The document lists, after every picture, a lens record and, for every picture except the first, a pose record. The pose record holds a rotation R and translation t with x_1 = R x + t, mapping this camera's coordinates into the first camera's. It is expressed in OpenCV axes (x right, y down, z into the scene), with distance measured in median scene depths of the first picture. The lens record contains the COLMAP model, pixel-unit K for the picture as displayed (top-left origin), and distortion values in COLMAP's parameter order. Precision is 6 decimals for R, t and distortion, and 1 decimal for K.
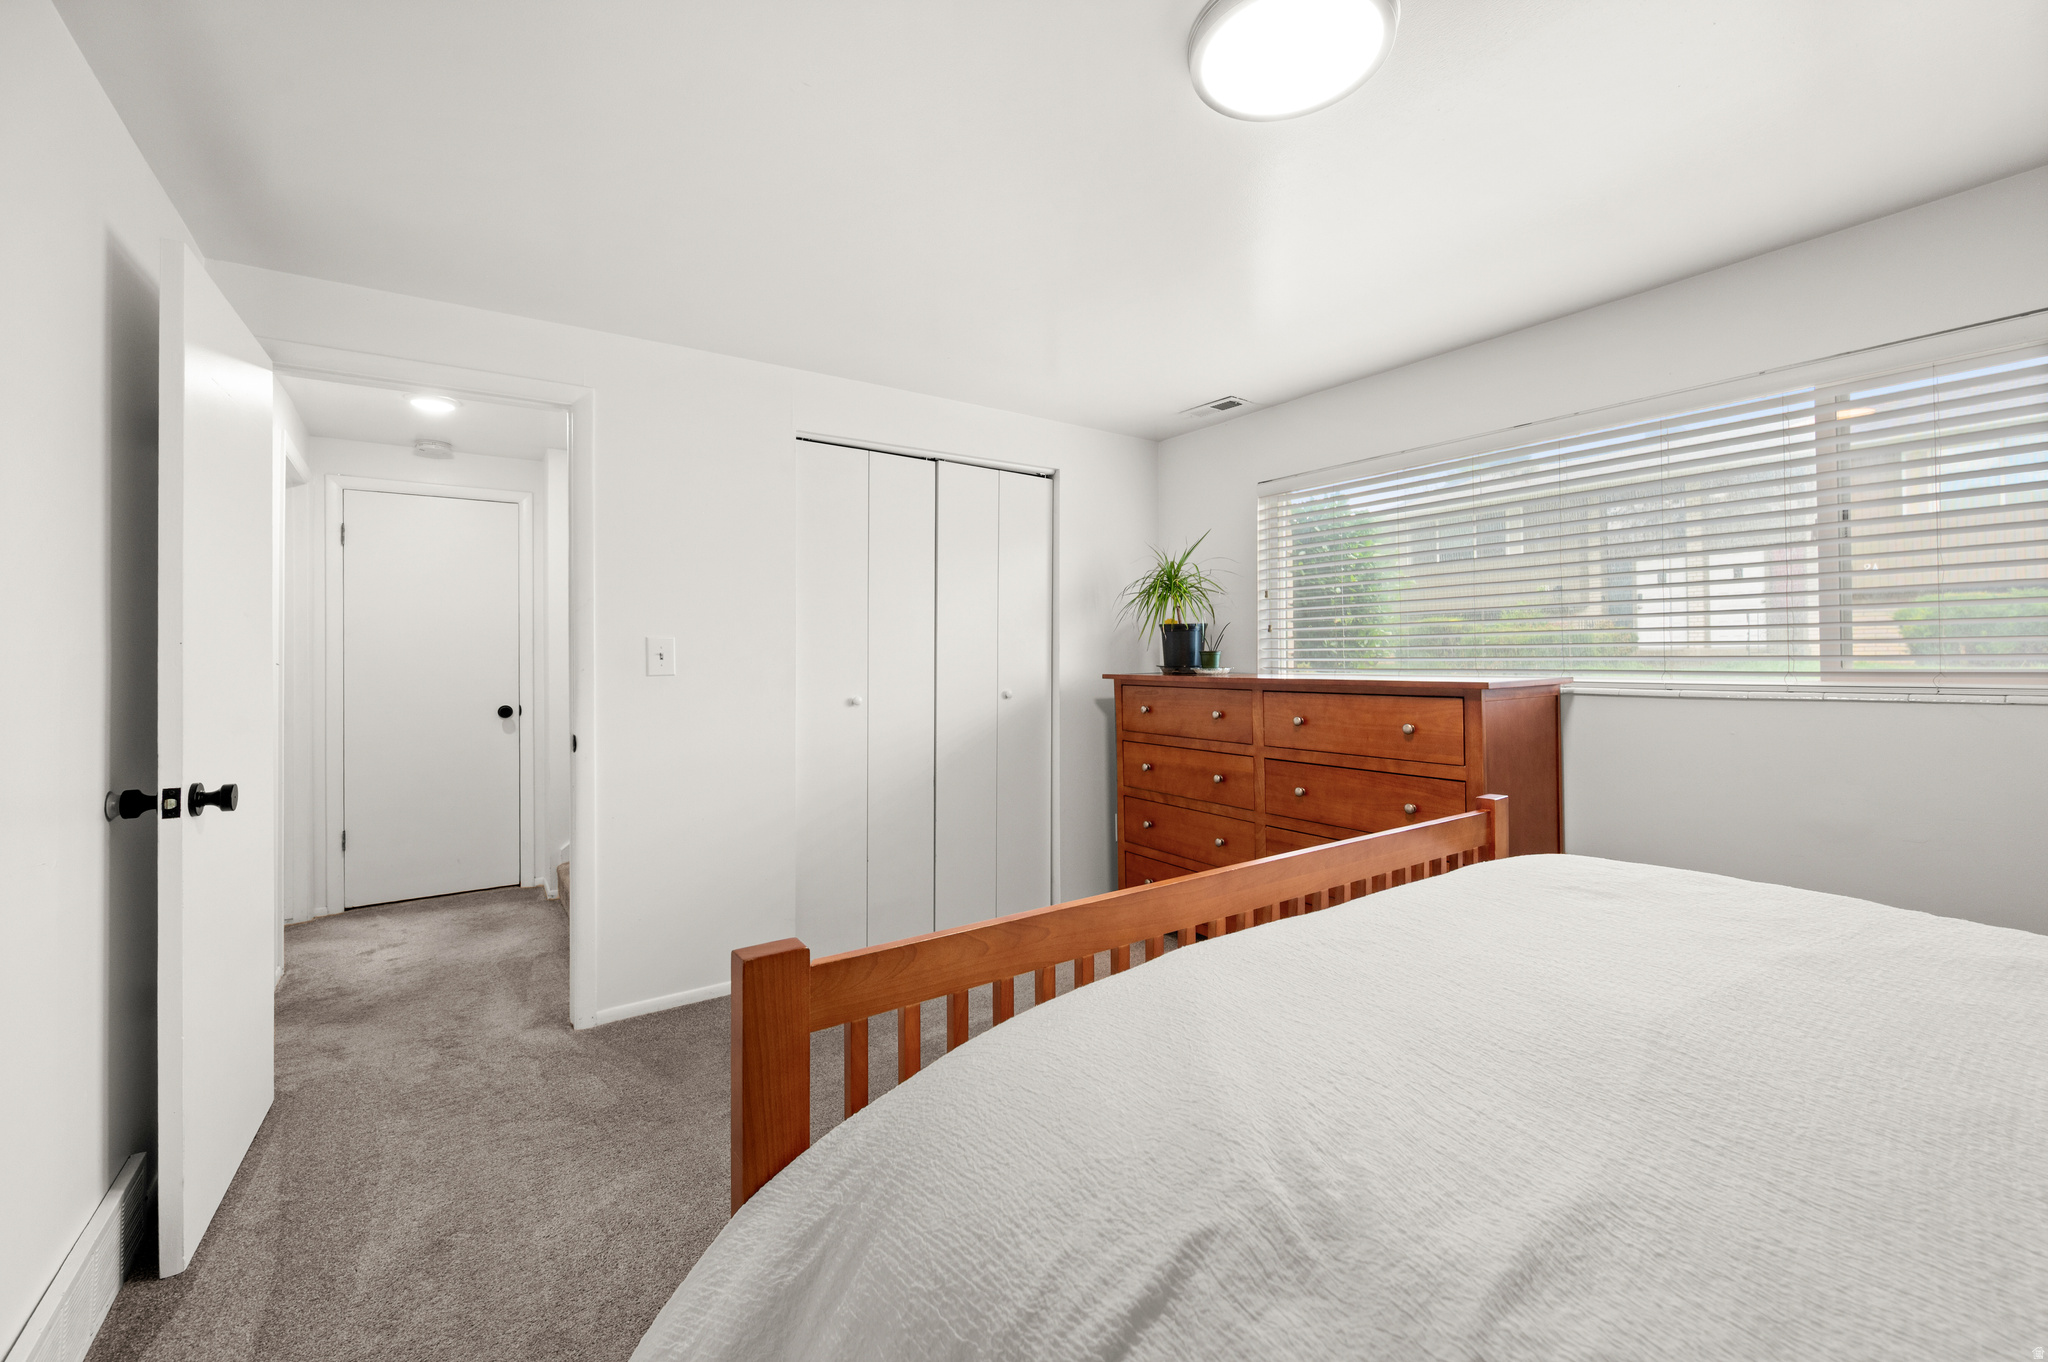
lens RADIAL K [[812.3, 0, 1025.4], [0, 812.3, 663.3], [0, 0, 1]] dist [-0.006155, 0.001274]
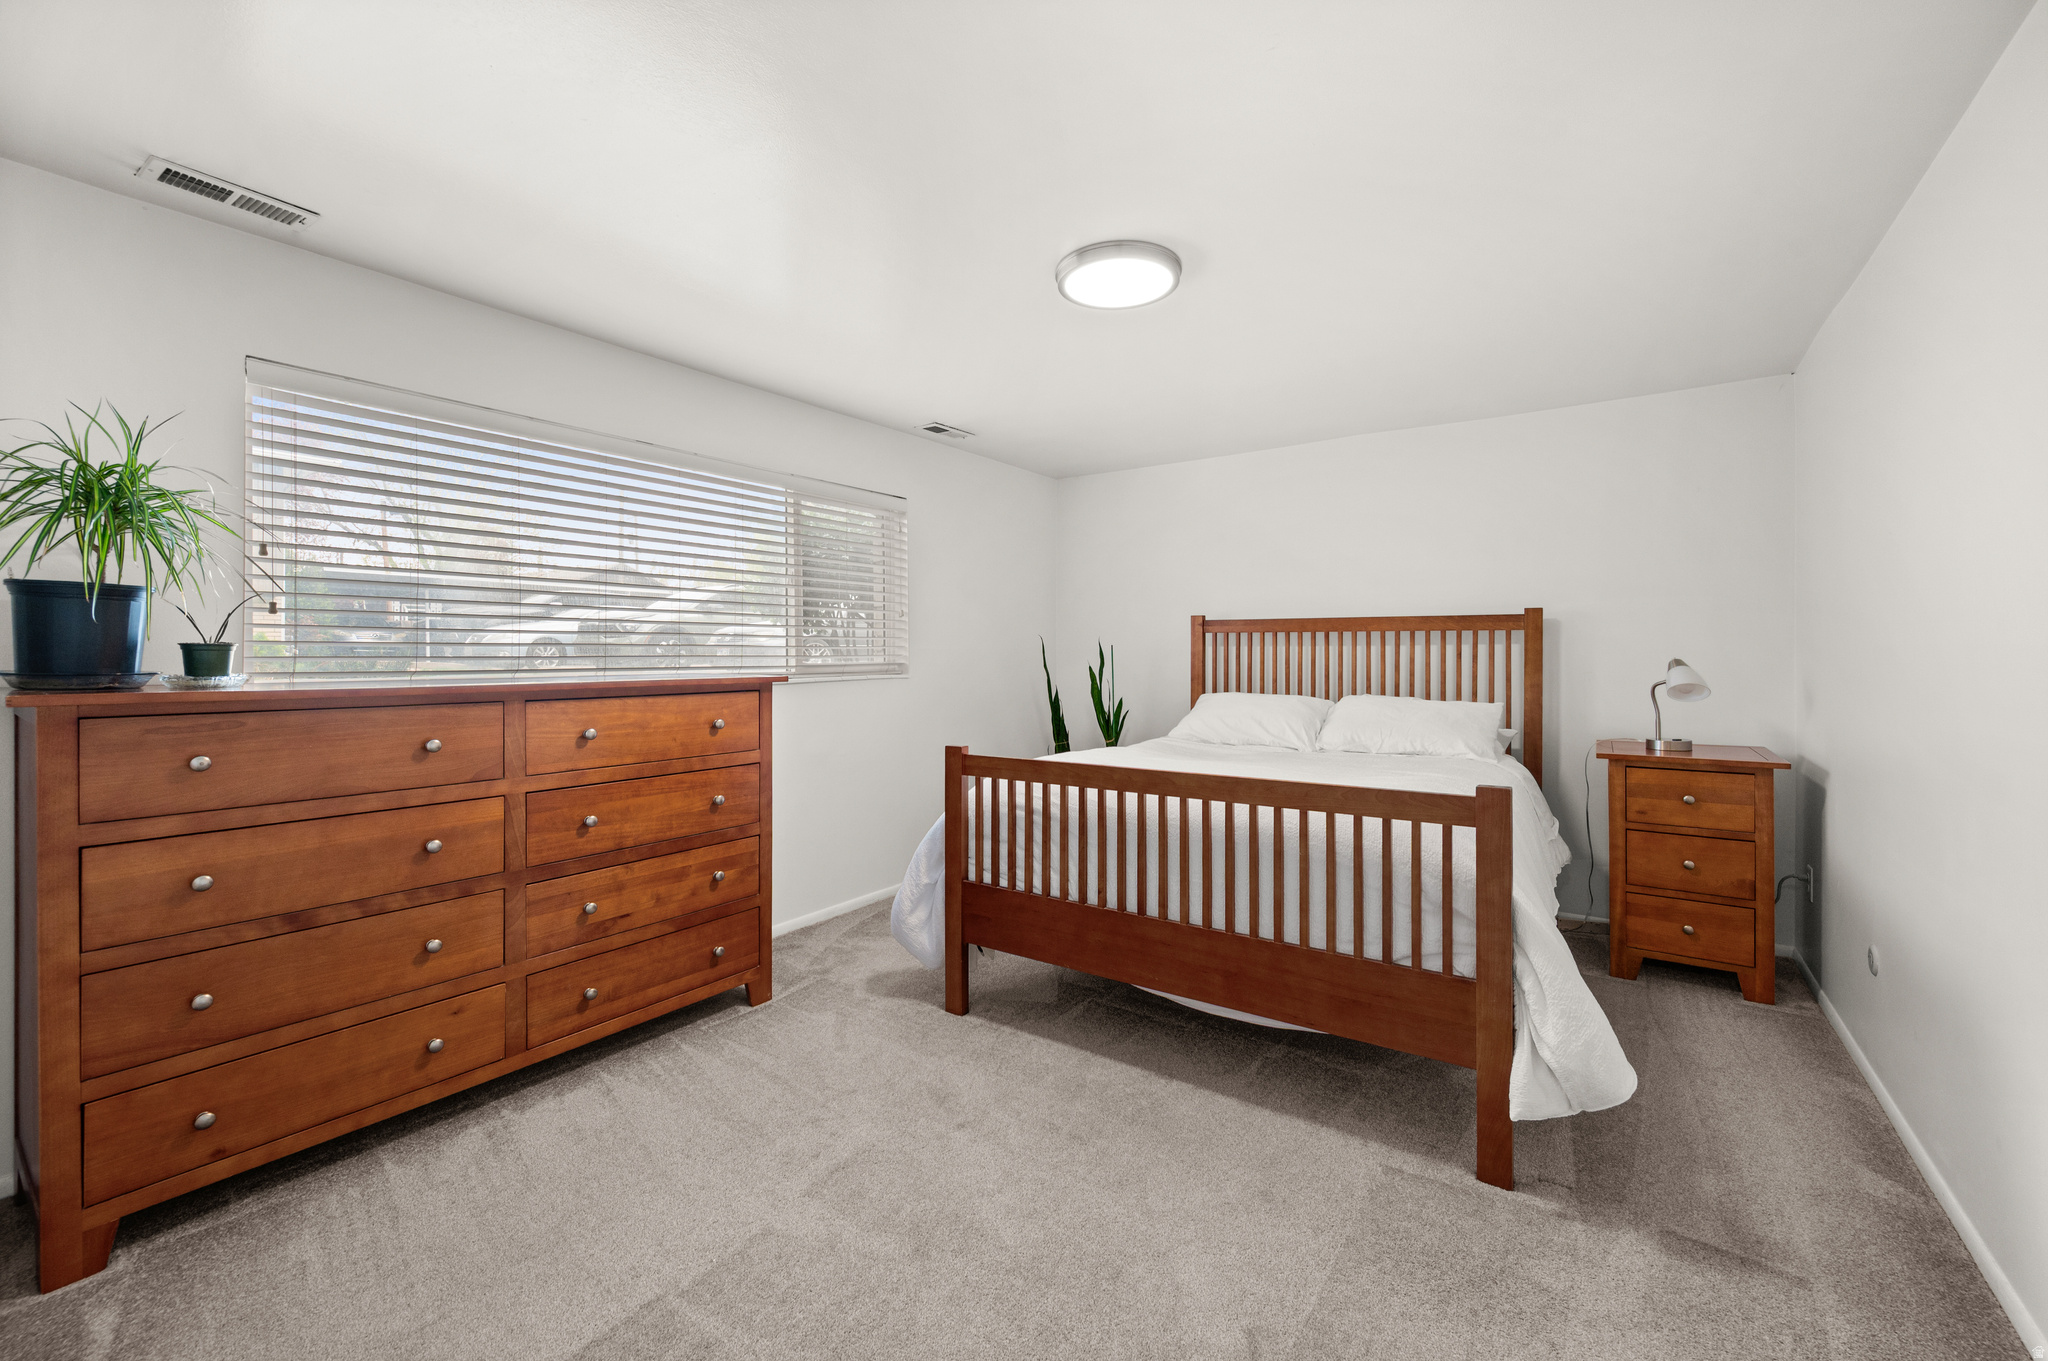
lens RADIAL K [[812.3, 0, 1024.5], [0, 812.3, 667.6], [0, 0, 1]] dist [-0.006155, 0.001274]
pose [[-0.326156, -0.010462, 0.945258, -0.495030], [0.007252, 0.999882, 0.013568, -0.002197], [-0.945288, 0.011280, -0.326042, 0.744003]]
